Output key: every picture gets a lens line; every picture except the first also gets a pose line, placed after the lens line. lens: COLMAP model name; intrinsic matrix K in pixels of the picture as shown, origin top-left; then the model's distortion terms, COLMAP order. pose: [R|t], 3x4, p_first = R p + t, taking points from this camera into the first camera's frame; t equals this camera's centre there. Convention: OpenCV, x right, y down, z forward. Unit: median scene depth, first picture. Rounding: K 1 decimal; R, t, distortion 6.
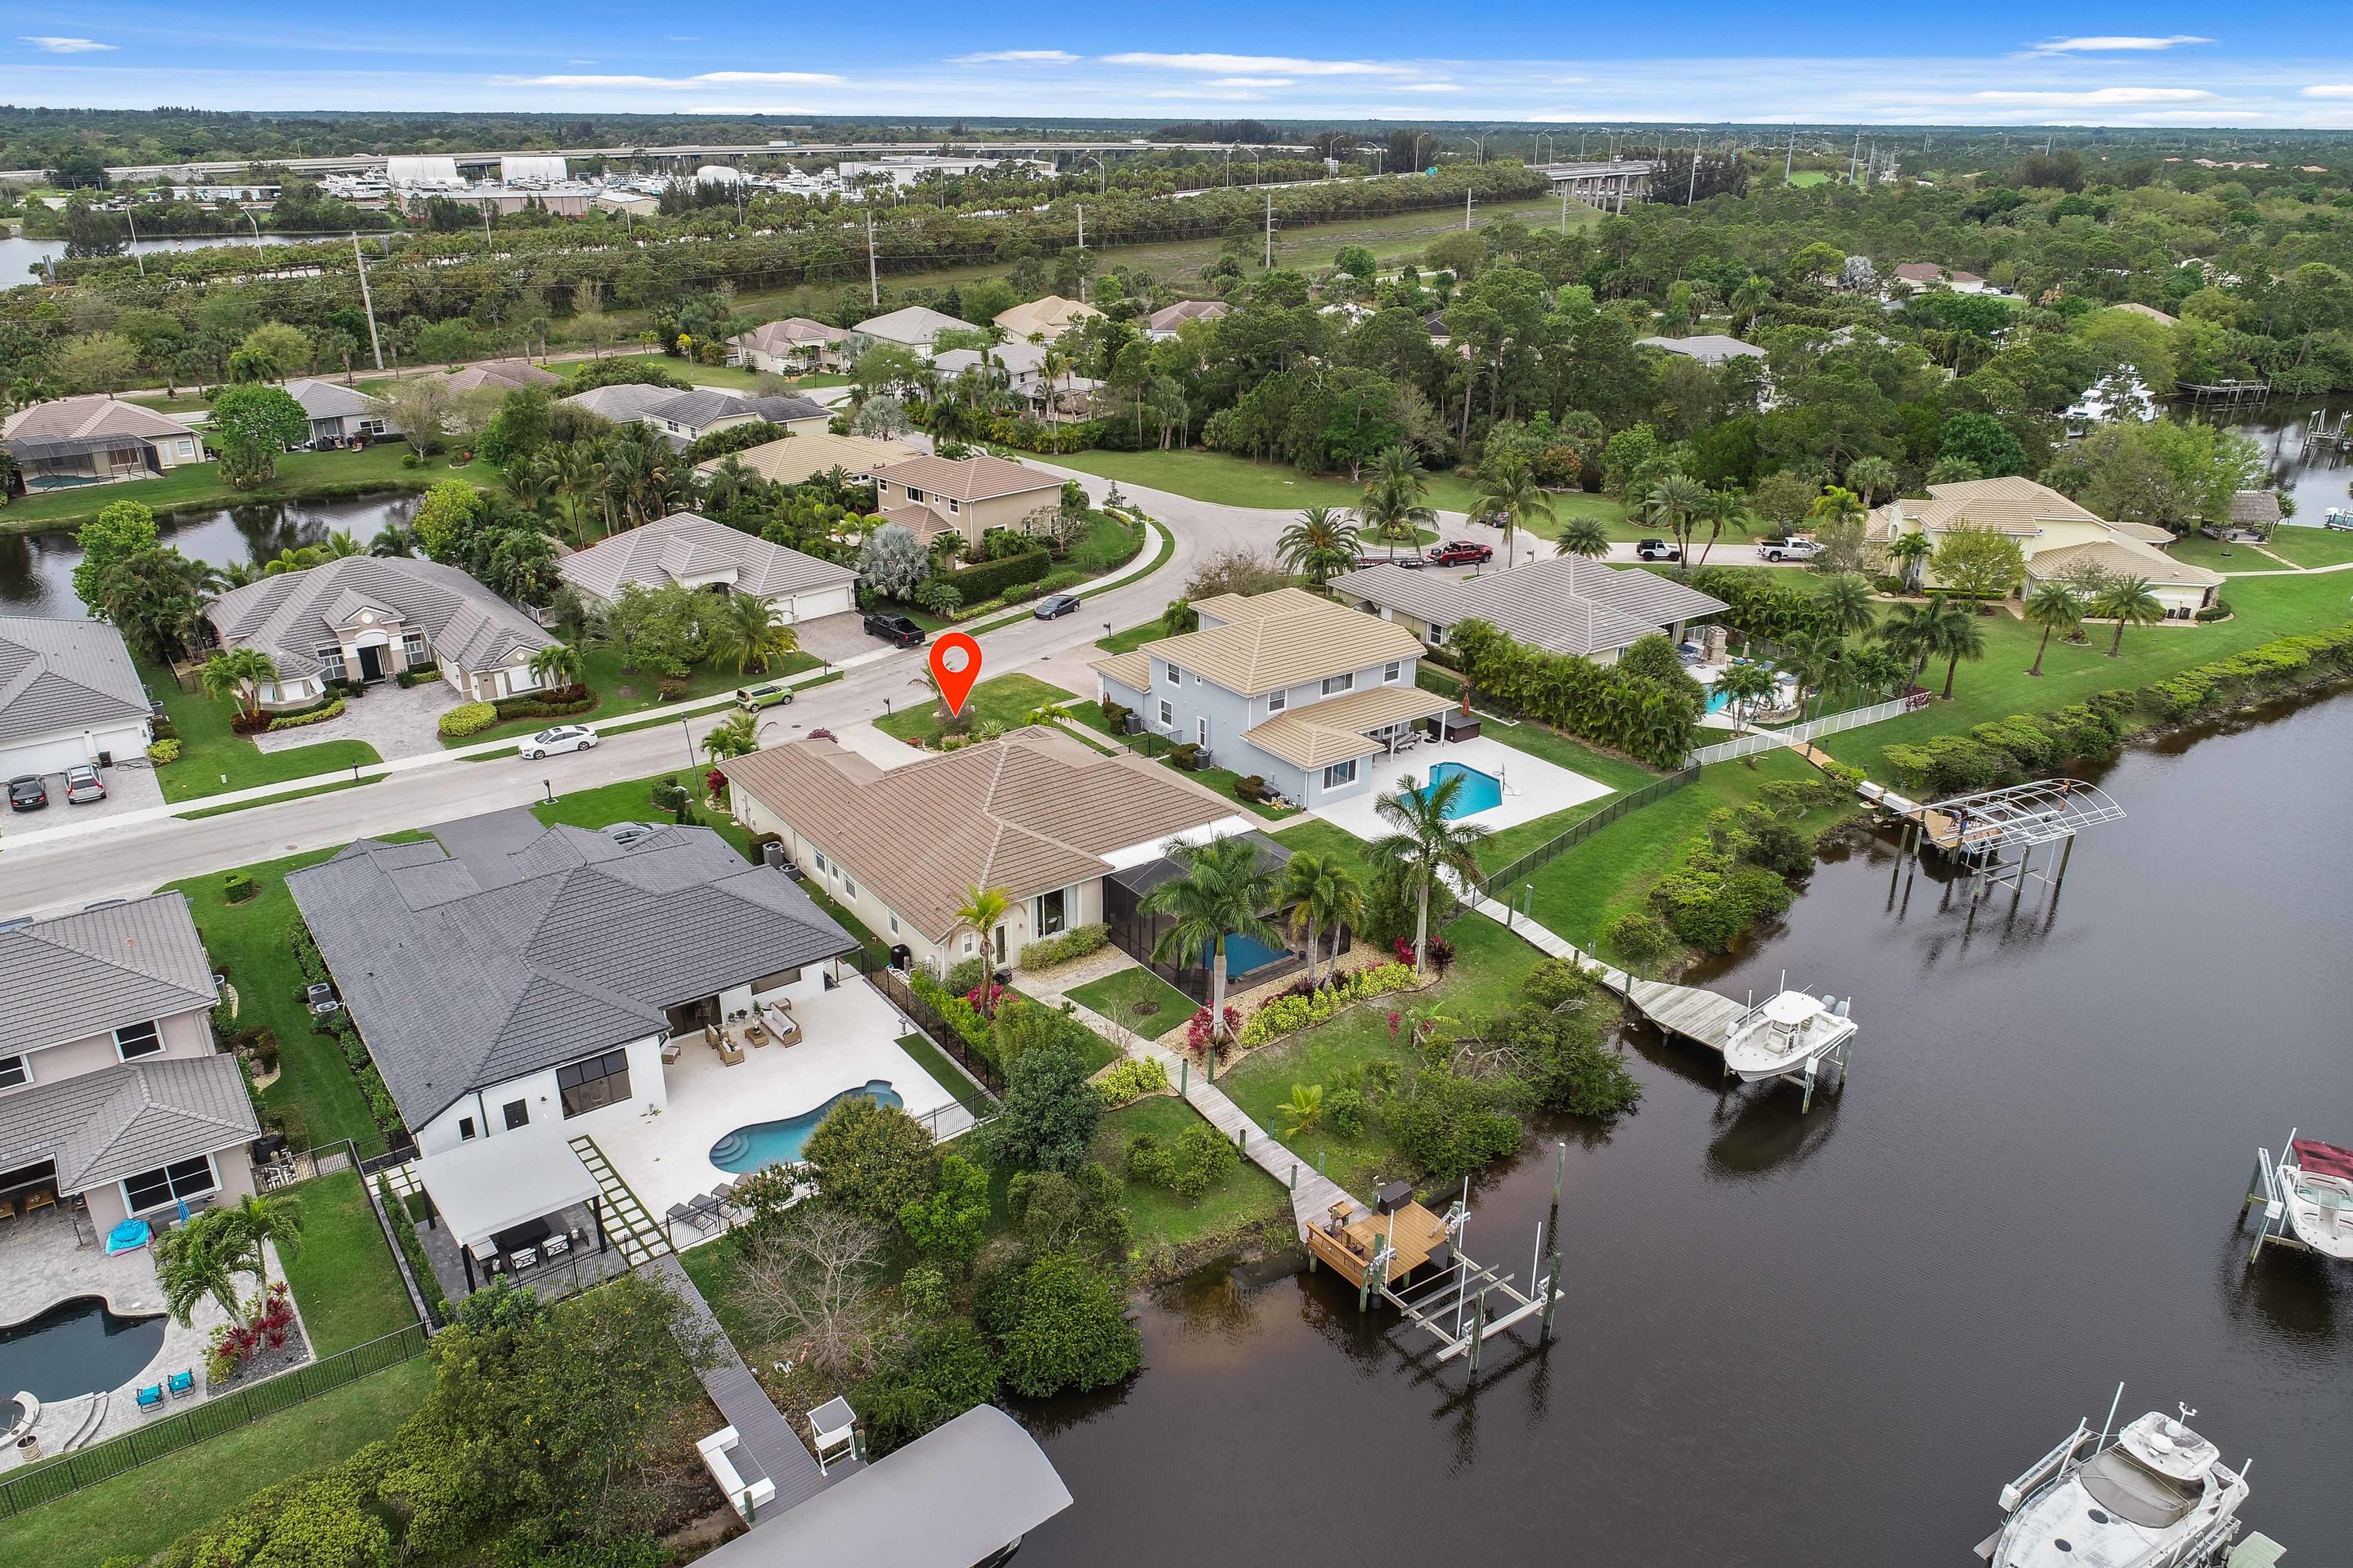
lens RADIAL K [[1593.9, 0, 1182.2], [0, 1593.9, 761.0], [0, 0, 1]] dist [-0.003528, -0.004472]
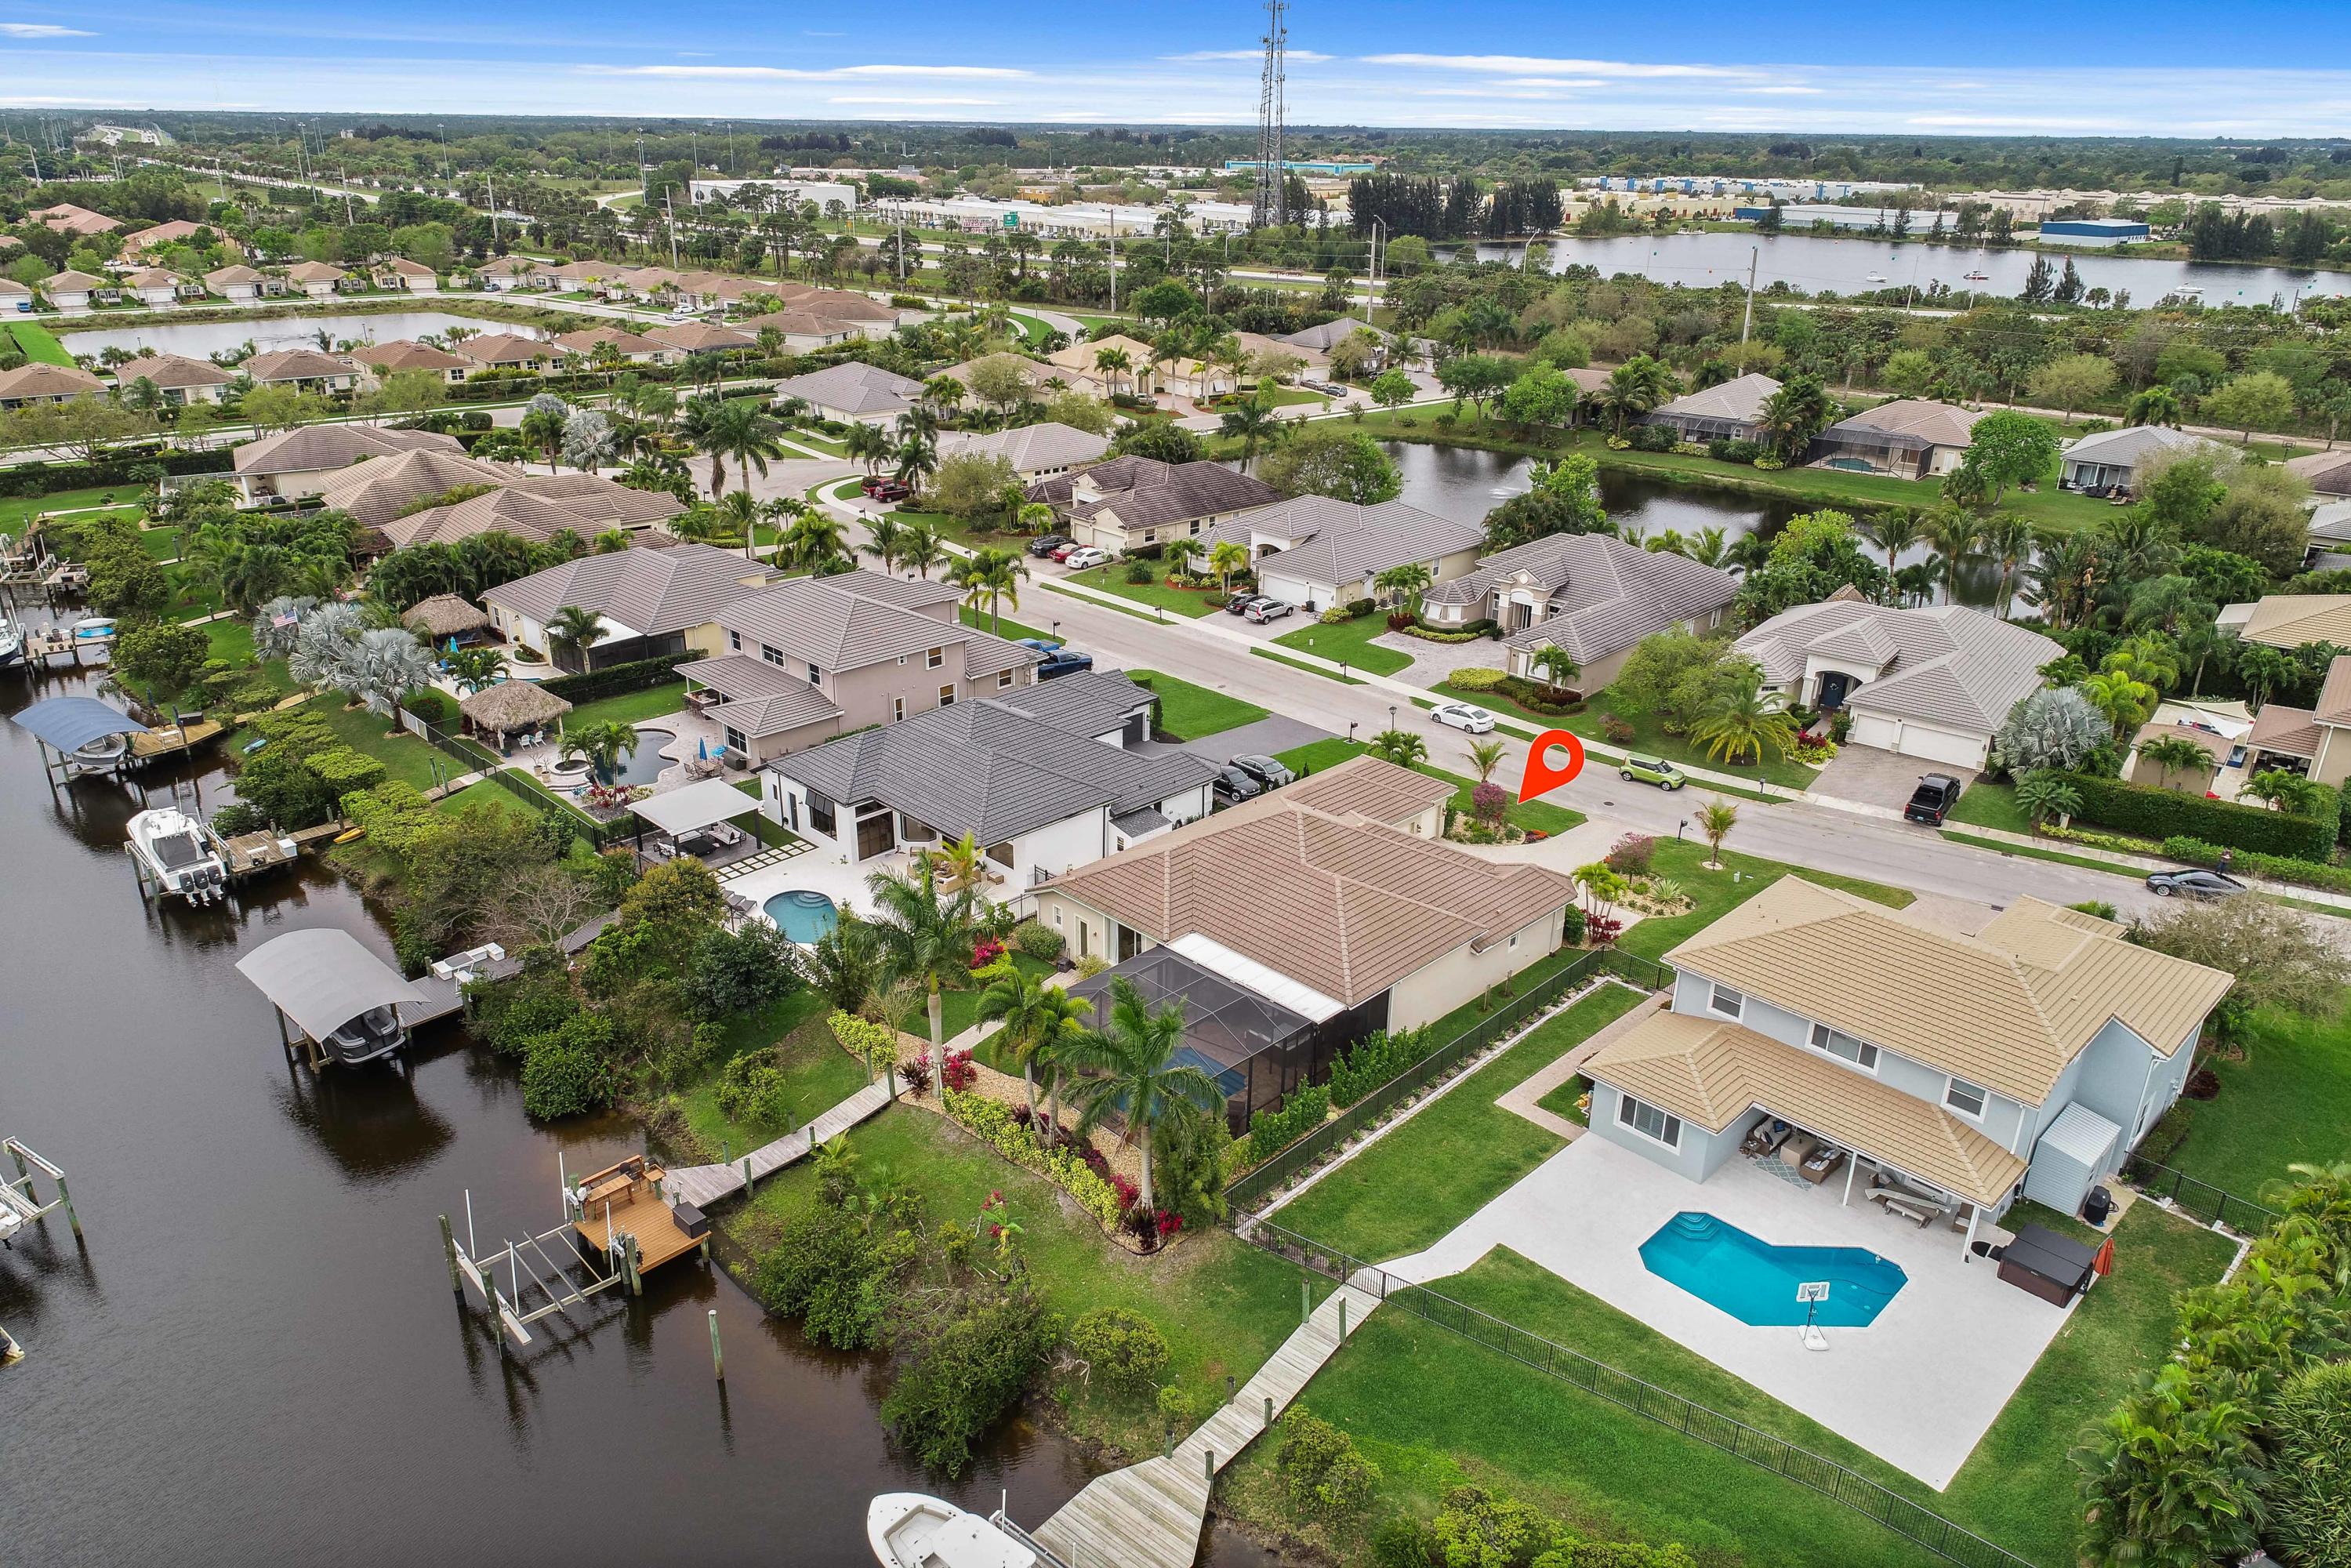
lens RADIAL K [[1582.1, 0, 1171.4], [0, 1582.1, 785.5], [0, 0, 1]] dist [-0.001069, -0.000221]
pose [[0.139064, 0.374857, -0.916594, 0.545550], [-0.381124, 0.874552, 0.299840, -0.205664], [0.914005, 0.307639, 0.264485, 0.526412]]
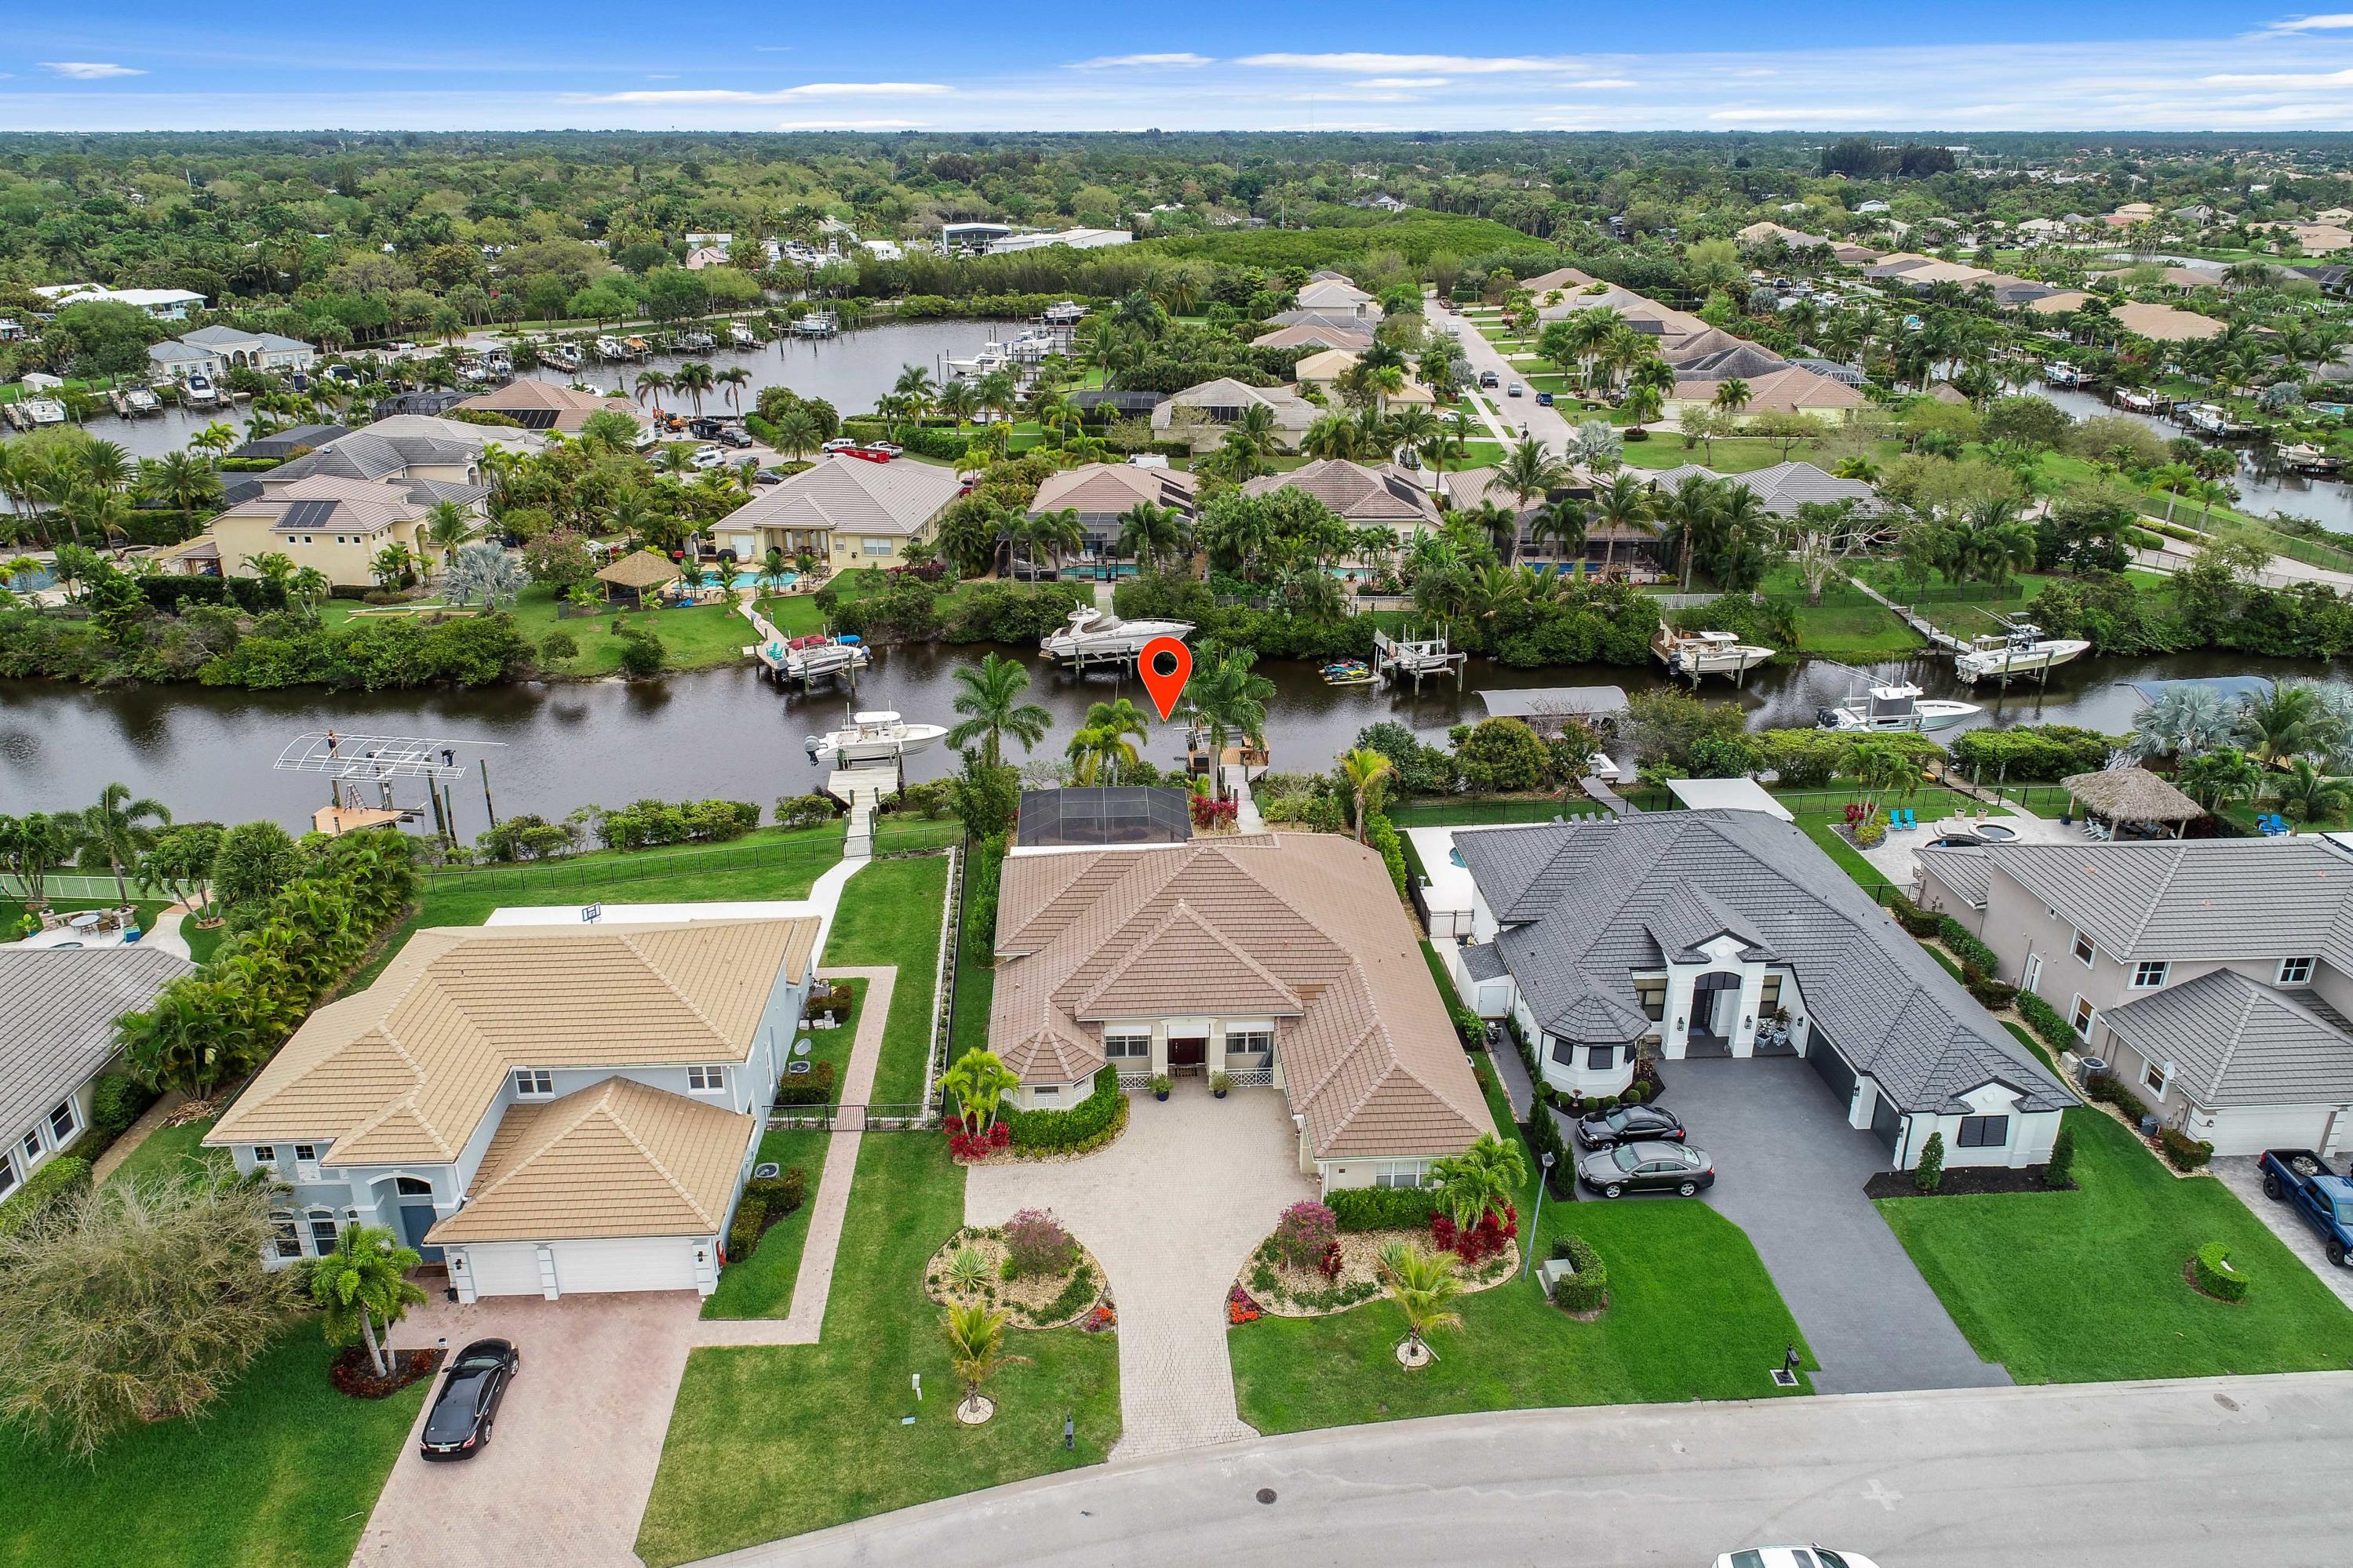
lens RADIAL K [[1613.2, 0, 1169.9], [0, 1613.2, 784.5], [0, 0, 1]] dist [0.000027, -0.001019]
pose [[-0.833735, -0.216311, 0.508031, -0.402510], [0.199379, 0.740059, 0.642309, -0.458833], [-0.514911, 0.636806, -0.573885, 1.139333]]
